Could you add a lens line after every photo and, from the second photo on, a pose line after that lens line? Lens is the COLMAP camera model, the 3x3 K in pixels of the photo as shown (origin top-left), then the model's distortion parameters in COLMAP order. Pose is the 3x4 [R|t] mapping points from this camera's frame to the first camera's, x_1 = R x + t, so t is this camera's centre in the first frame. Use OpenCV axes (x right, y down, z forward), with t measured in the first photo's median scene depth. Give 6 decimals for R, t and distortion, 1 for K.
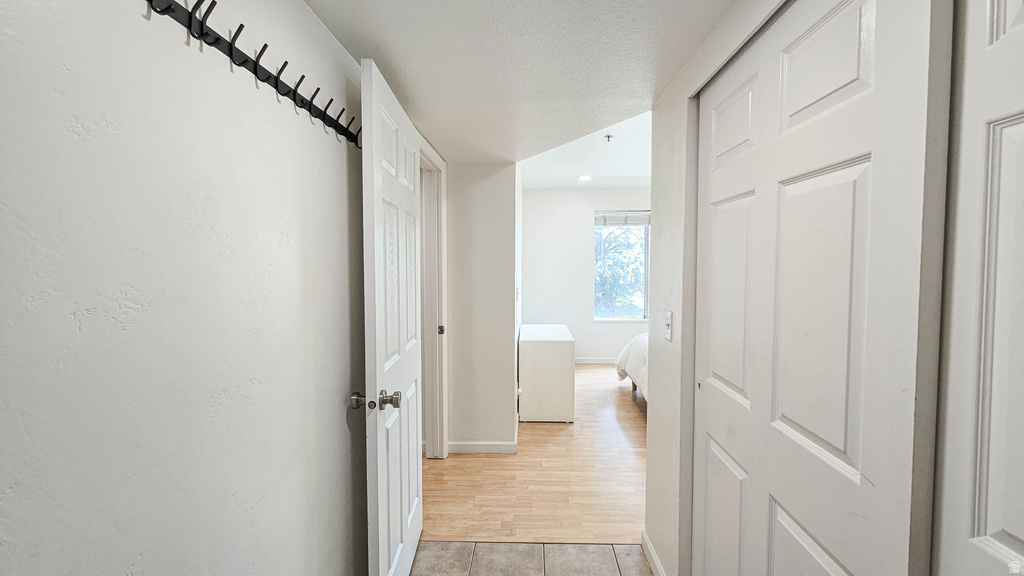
lens RADIAL K [[429.6, 0, 513.5], [0, 429.6, 283.7], [0, 0, 1]] dist [-0.001641, -0.001793]
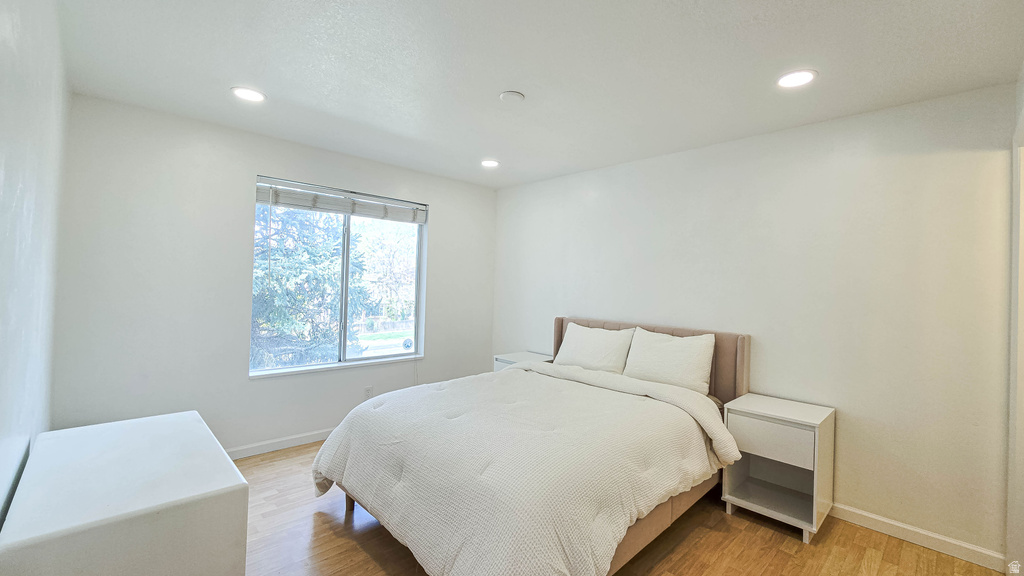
lens RADIAL K [[429.6, 0, 515.5], [0, 429.6, 280.7], [0, 0, 1]] dist [-0.001641, -0.001793]
pose [[0.692488, 0.029977, 0.720806, 0.026497], [0.004205, 0.998952, -0.045585, -0.009560], [-0.721417, 0.034598, 0.691636, 0.386724]]
